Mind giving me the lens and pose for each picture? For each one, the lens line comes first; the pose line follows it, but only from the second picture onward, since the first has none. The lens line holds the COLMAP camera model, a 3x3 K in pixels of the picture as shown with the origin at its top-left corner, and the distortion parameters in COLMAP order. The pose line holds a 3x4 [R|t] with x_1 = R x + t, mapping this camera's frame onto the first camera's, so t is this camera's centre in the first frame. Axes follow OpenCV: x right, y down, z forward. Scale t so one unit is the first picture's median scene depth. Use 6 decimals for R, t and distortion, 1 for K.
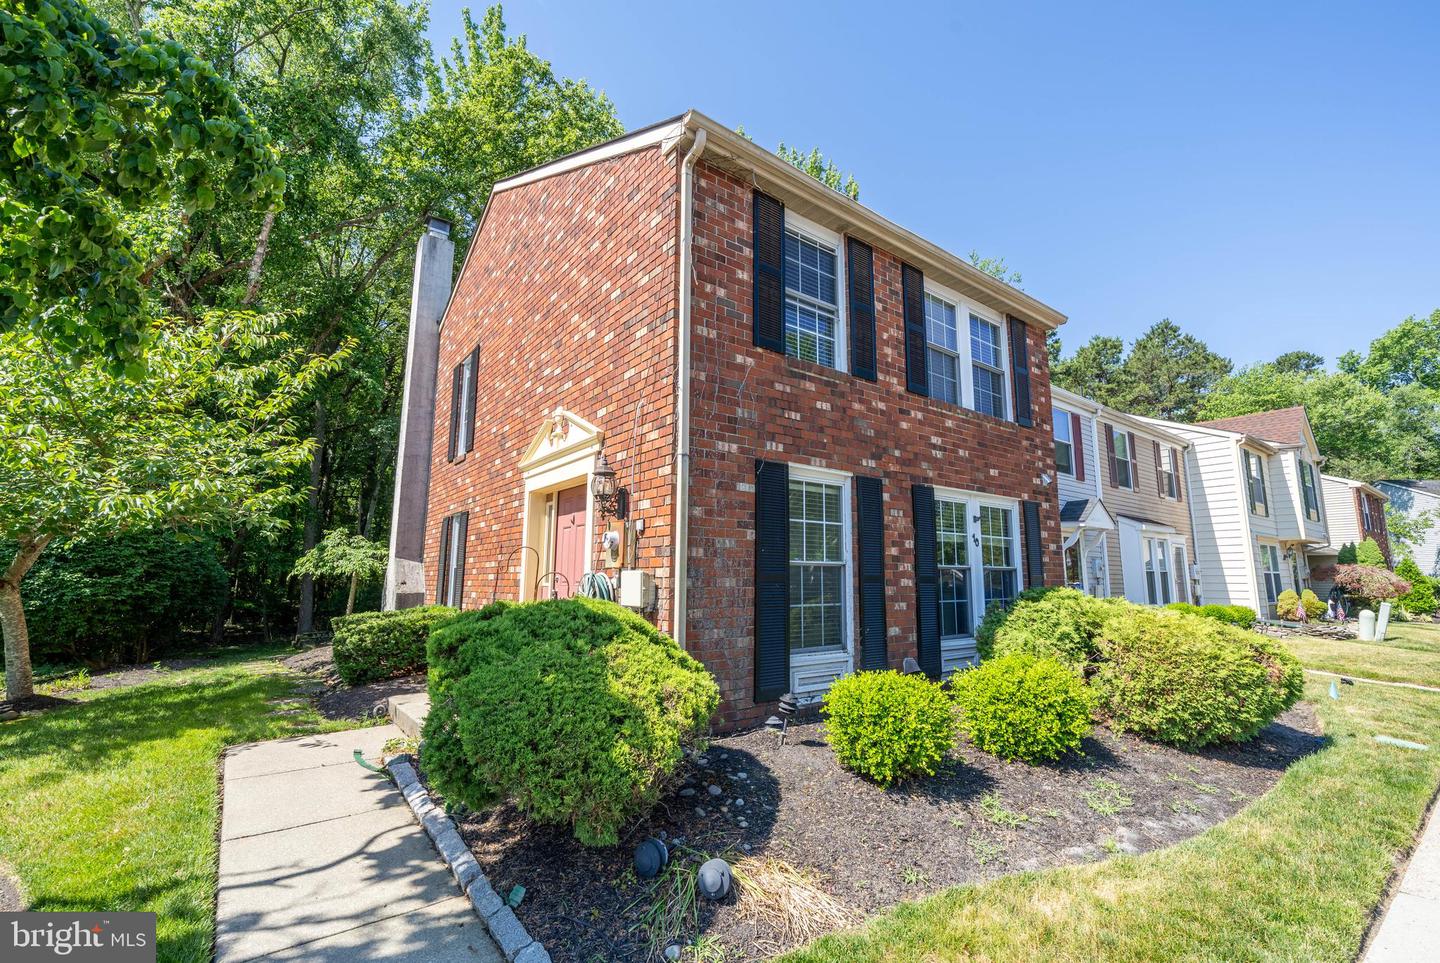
lens RADIAL K [[609.0, 0, 720.9], [0, 609.0, 479.6], [0, 0, 1]] dist [0.000222, 0.000071]
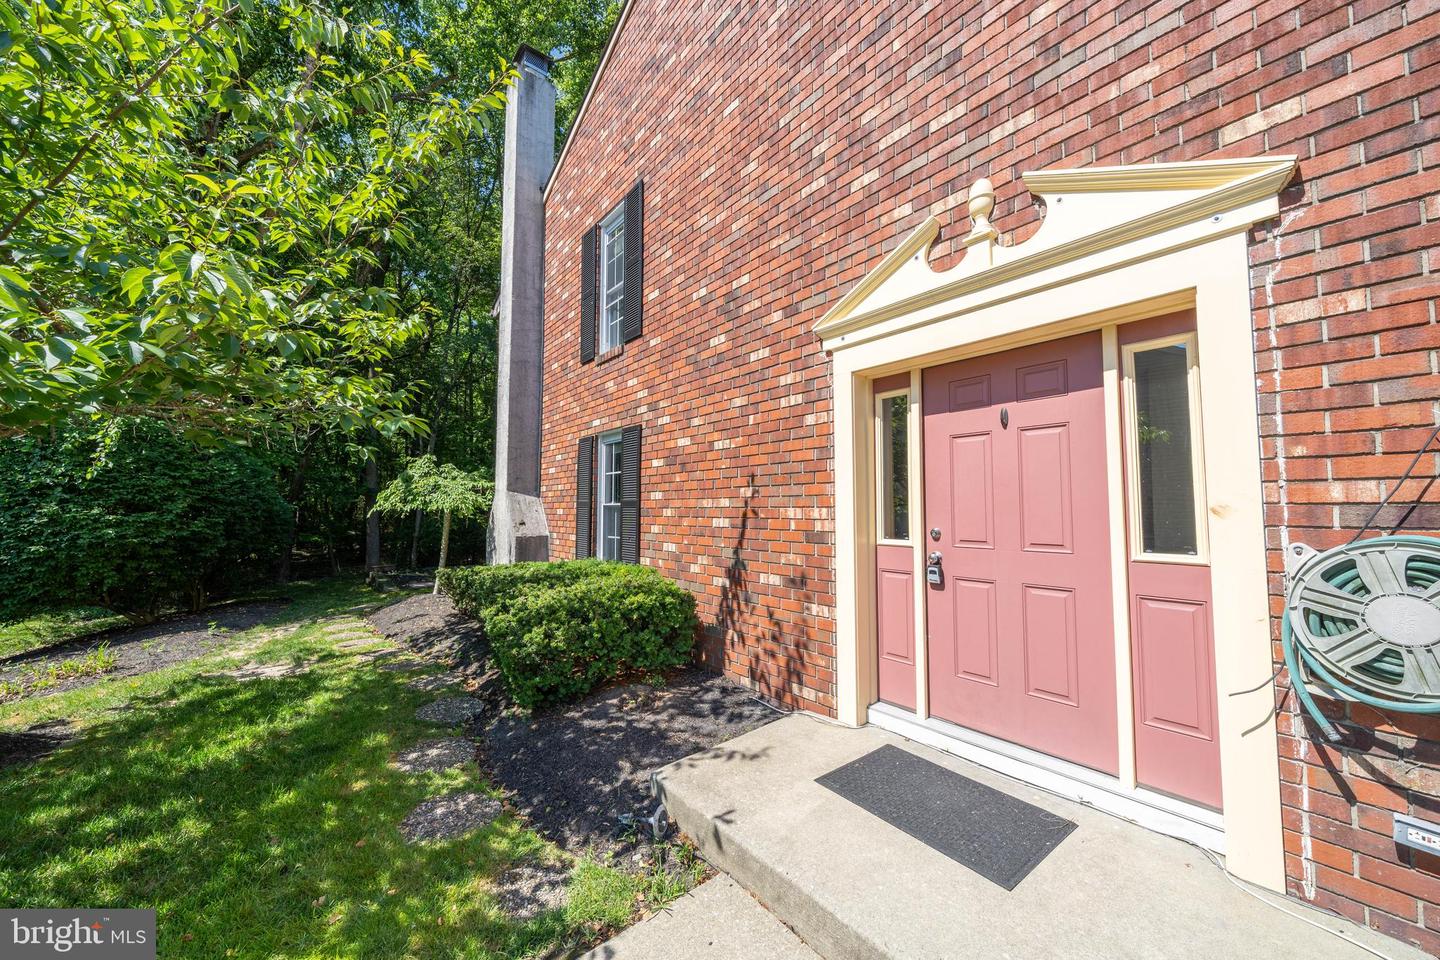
lens RADIAL K [[527.7, 0, 721.3], [0, 527.7, 481.1], [0, 0, 1]] dist [-0.001200, -0.000212]
pose [[0.999915, 0.005793, 0.011684, -0.274890], [-0.007010, 0.994235, 0.106997, 0.042152], [-0.010997, -0.107070, 0.994191, 0.331834]]
